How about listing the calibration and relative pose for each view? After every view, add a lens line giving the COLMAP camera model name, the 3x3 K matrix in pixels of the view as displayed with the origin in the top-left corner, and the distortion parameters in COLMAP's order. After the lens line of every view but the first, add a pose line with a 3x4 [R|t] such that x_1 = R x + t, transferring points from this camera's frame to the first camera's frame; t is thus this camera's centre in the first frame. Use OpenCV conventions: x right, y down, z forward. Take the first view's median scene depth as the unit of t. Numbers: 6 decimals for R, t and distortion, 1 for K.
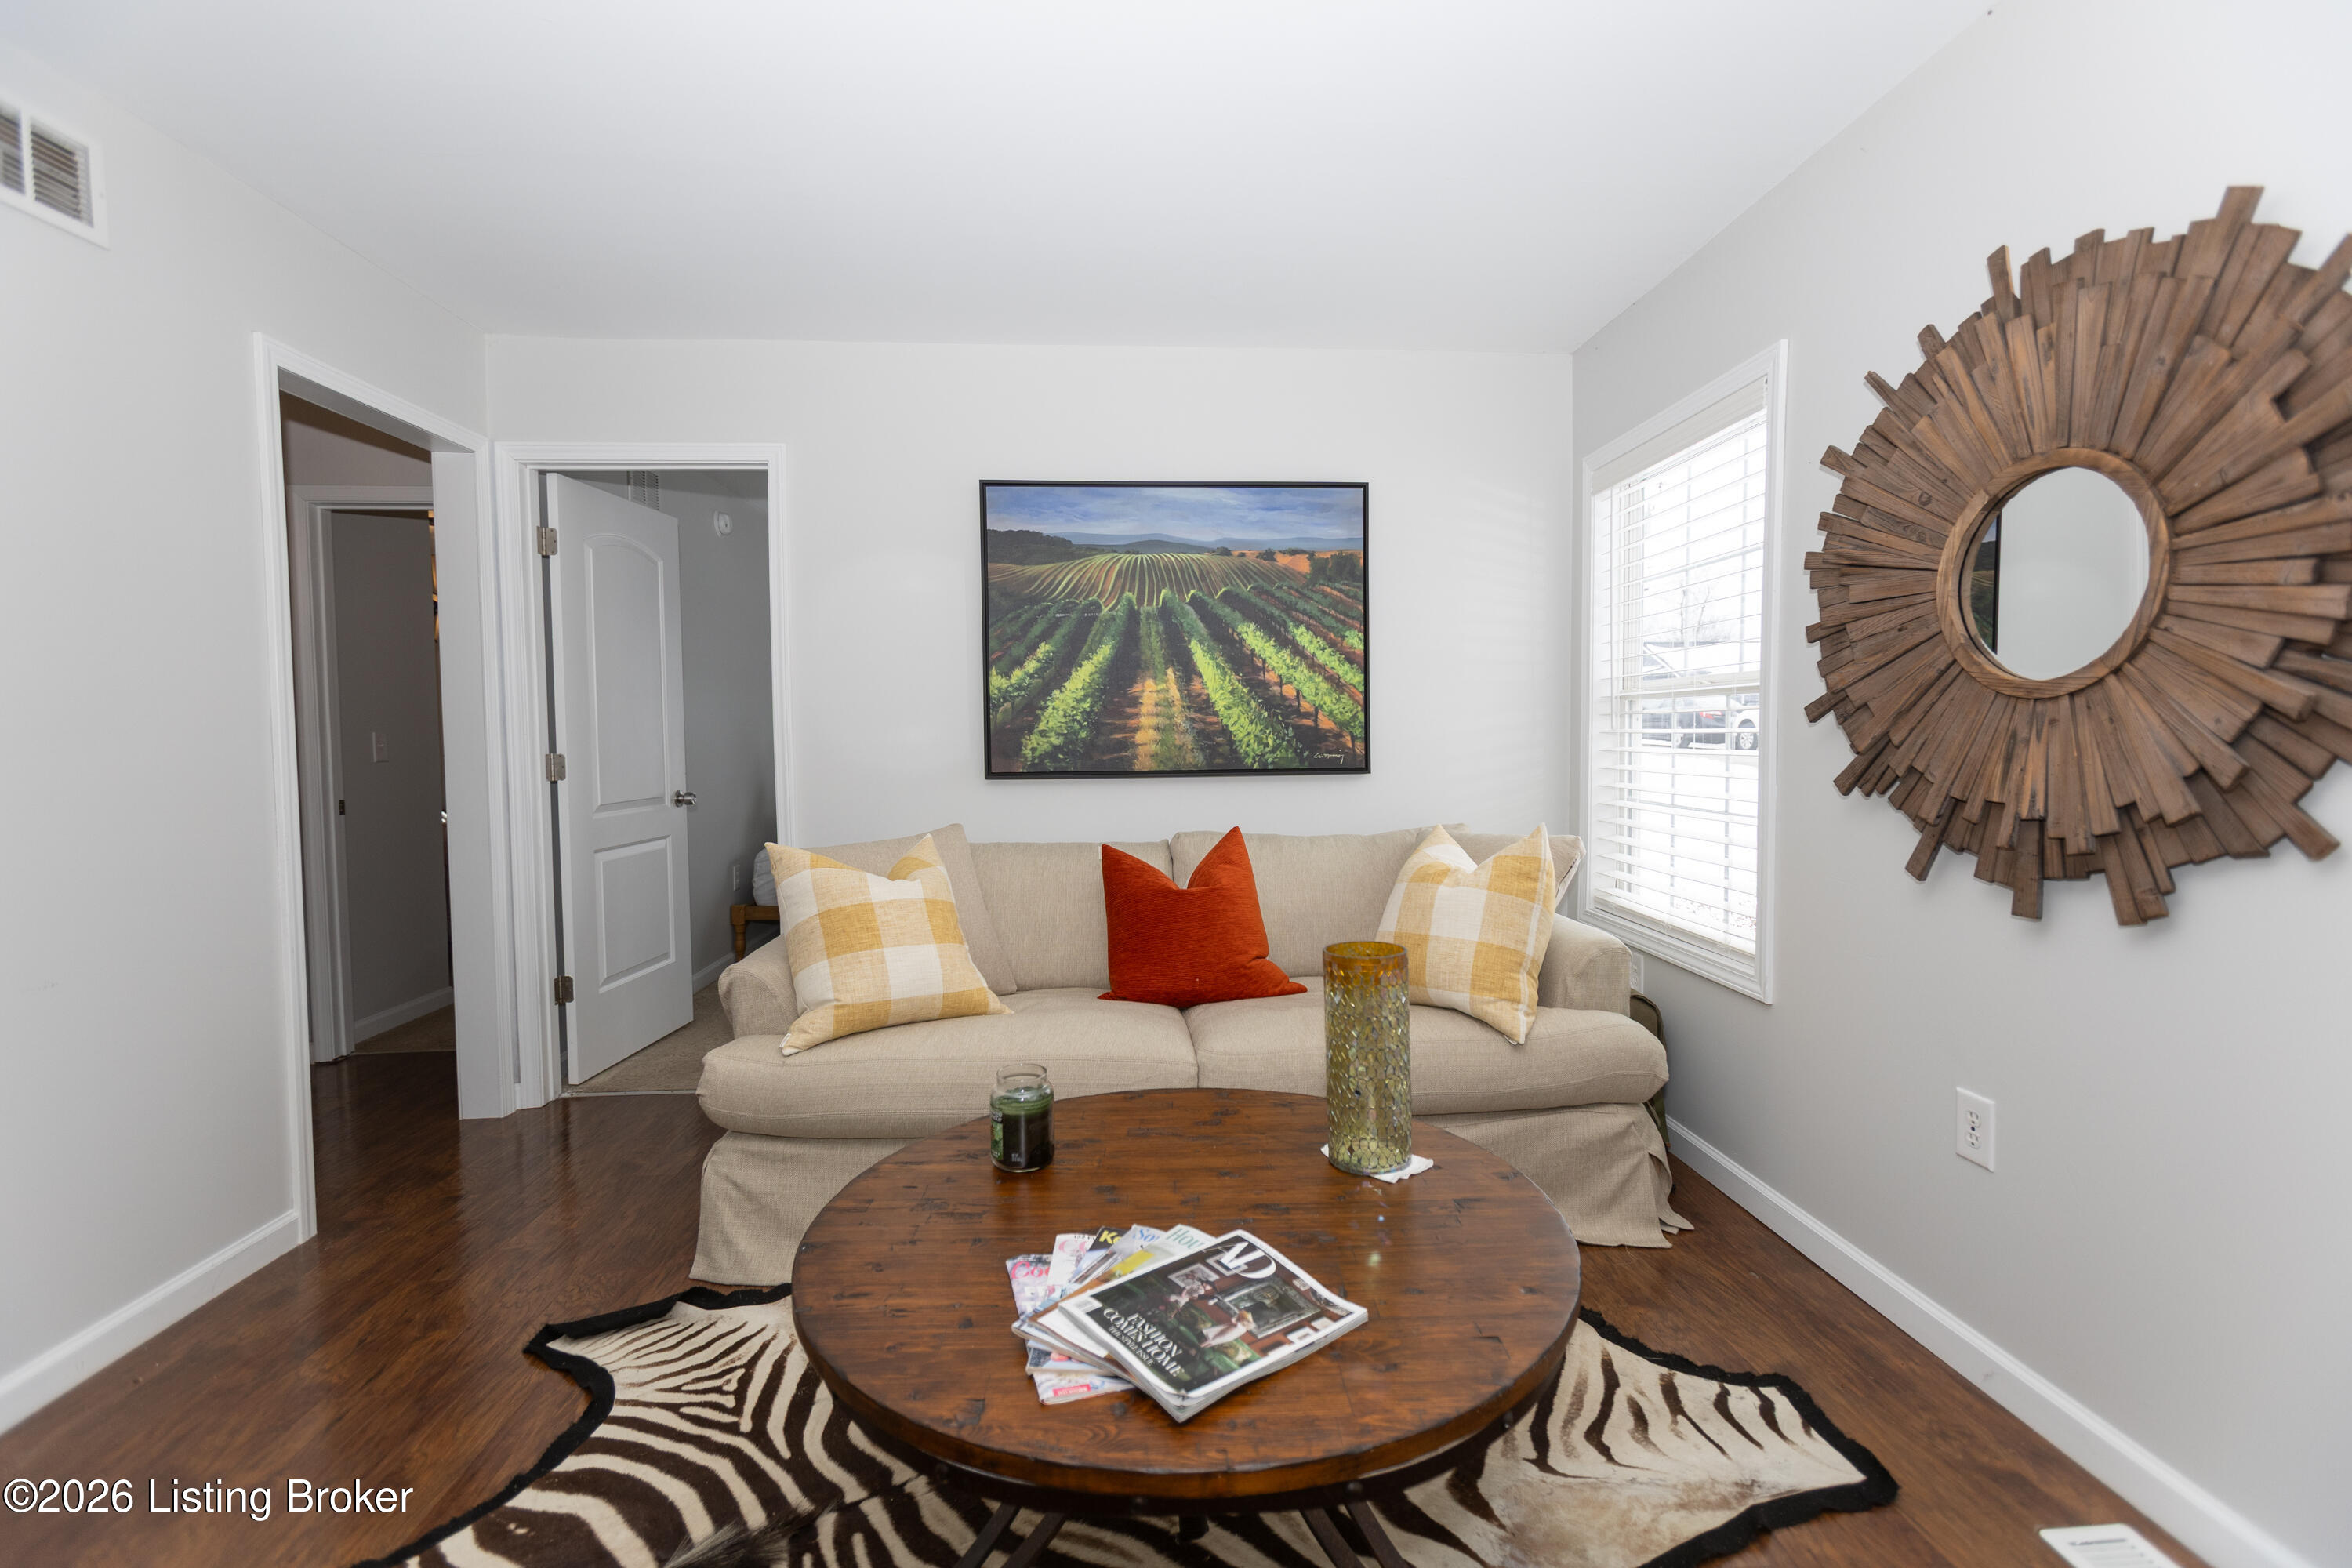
lens RADIAL K [[1055.4, 0, 1171.5], [0, 1055.4, 770.6], [0, 0, 1]] dist [-0.002619, 0.004075]
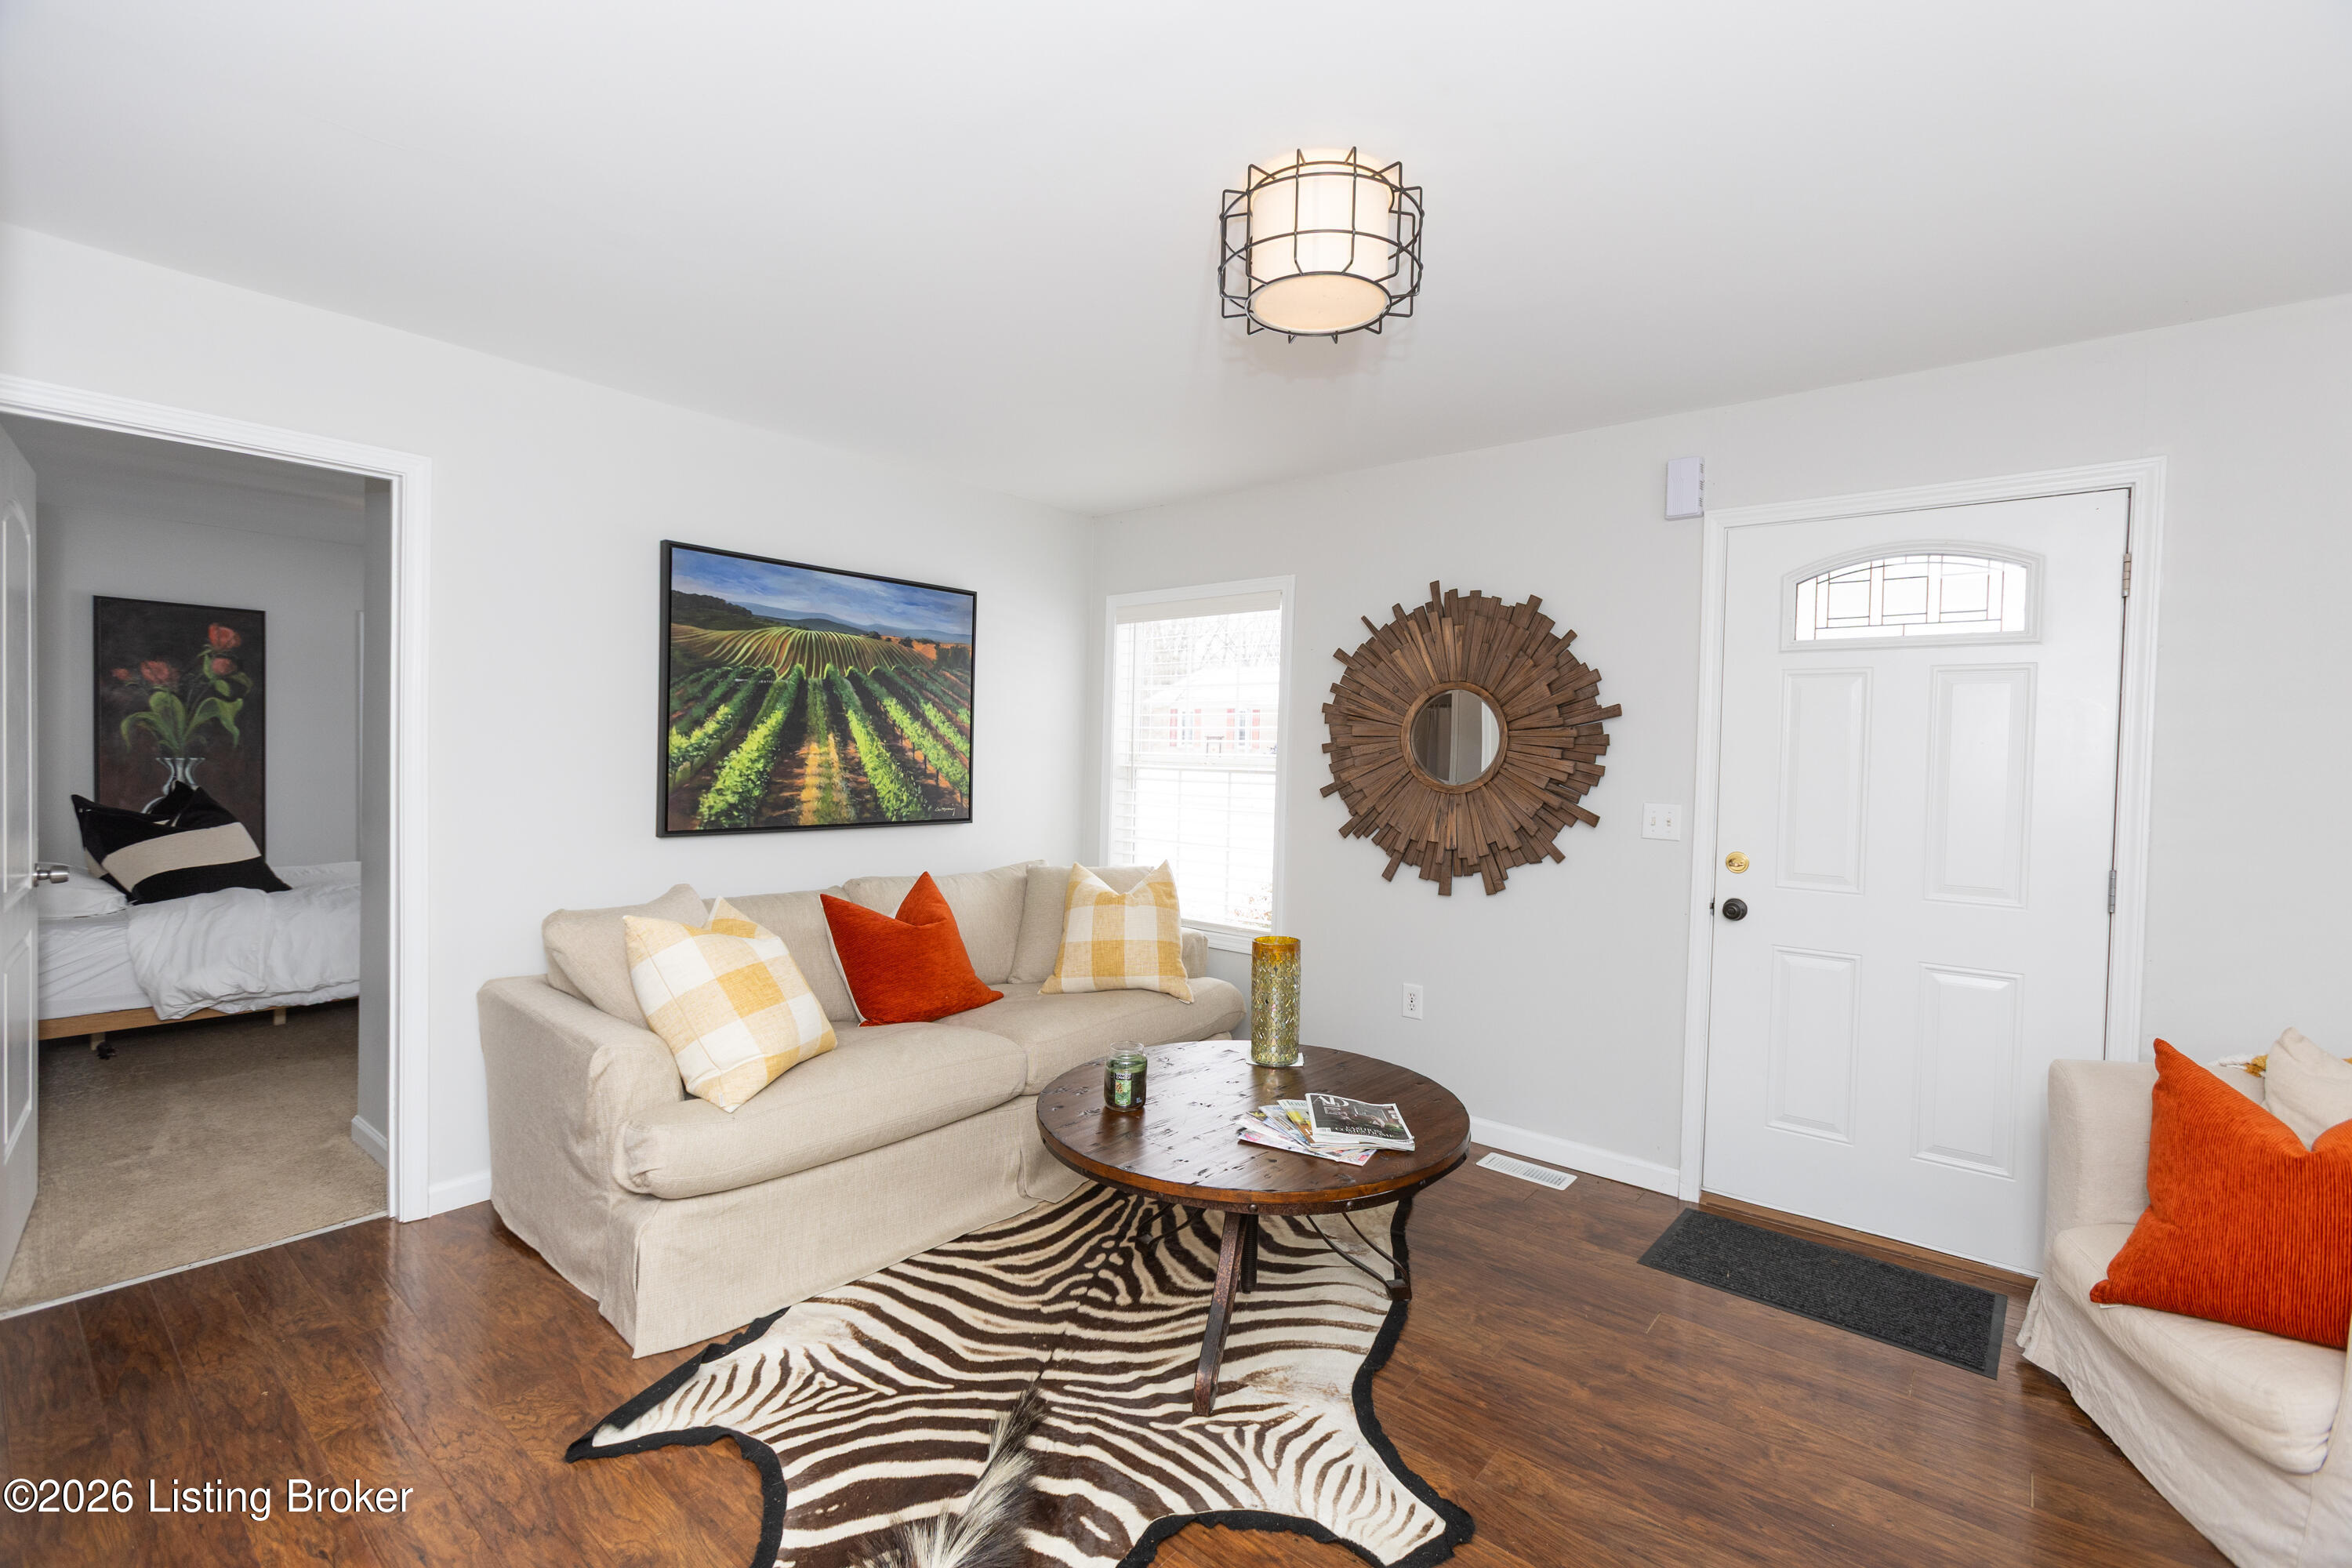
lens RADIAL K [[1055.4, 0, 1189.9], [0, 1055.4, 782.0], [0, 0, 1]] dist [-0.002619, 0.004075]
pose [[0.684053, 0.004580, 0.729418, -0.897425], [-0.000052, 0.999981, -0.006230, -0.062000], [-0.729432, 0.004223, 0.684040, -0.074150]]
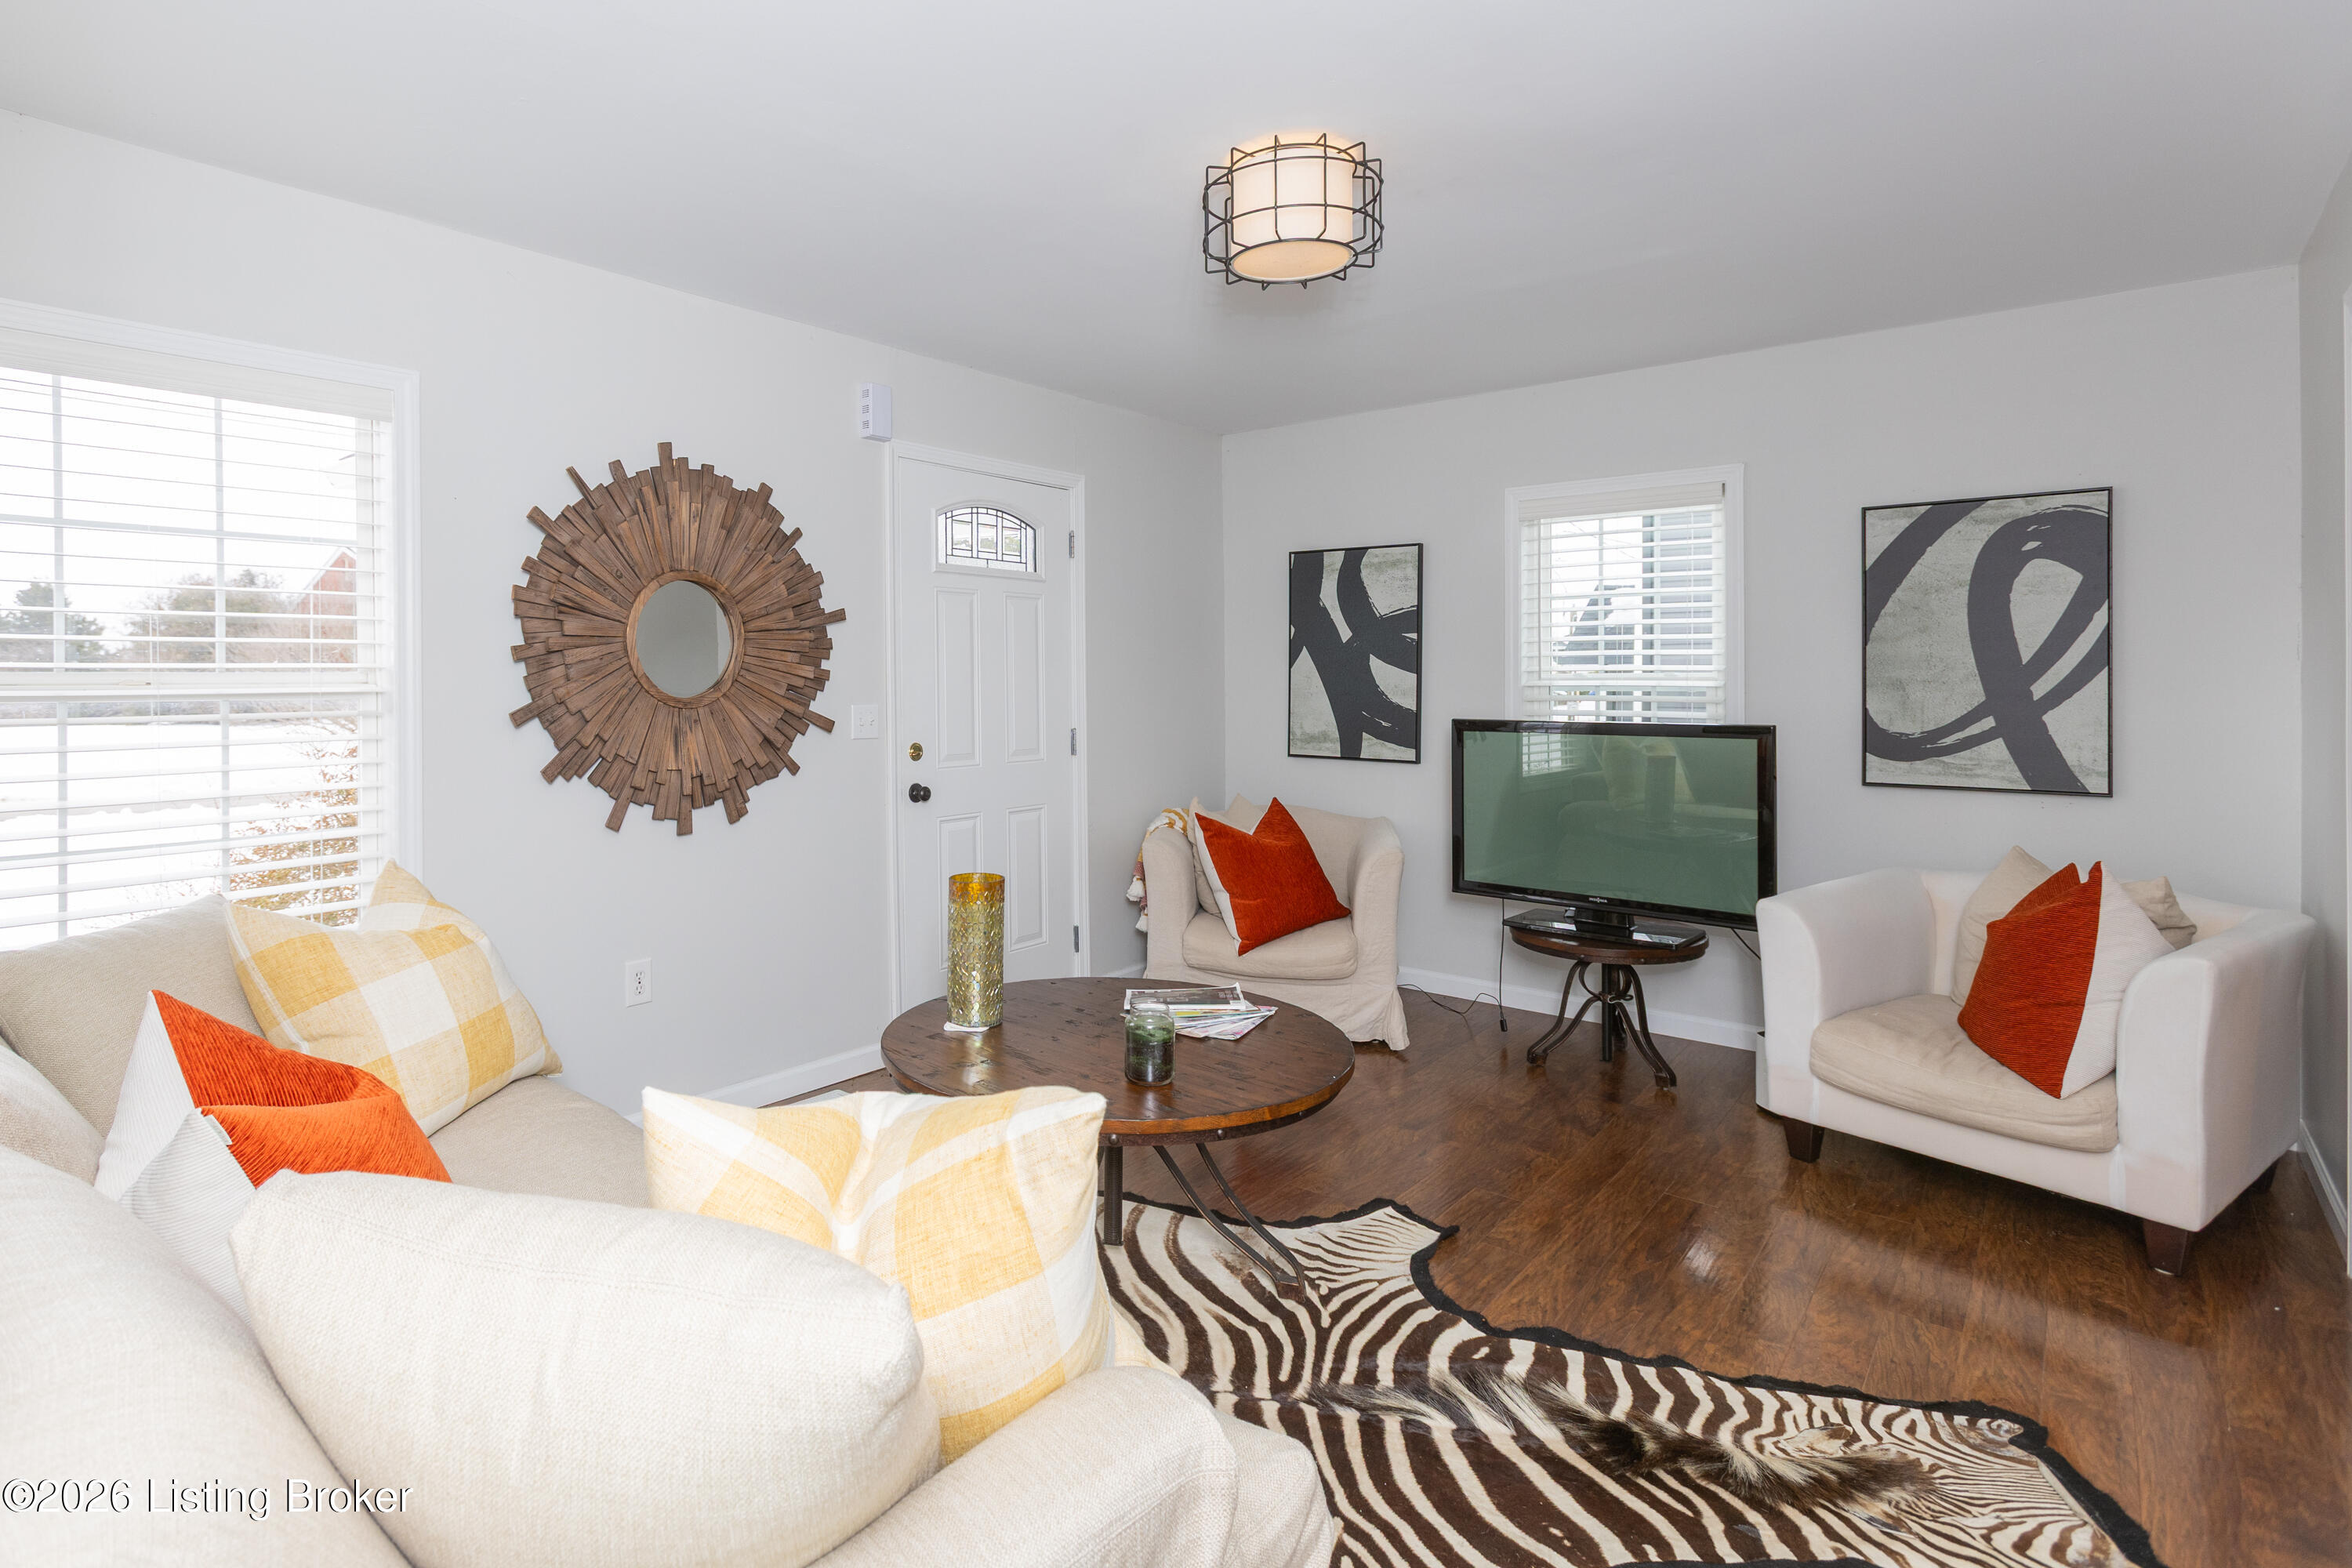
lens RADIAL K [[1180.8, 0, 1054.4], [0, 1180.8, 696.4], [0, 0, 1]] dist [0.004354, 0.000745]
pose [[-0.705856, 0.007223, 0.708319, -0.805904], [0.045084, 0.998379, 0.034747, -0.102224], [-0.706919, 0.056461, -0.705037, 1.557370]]
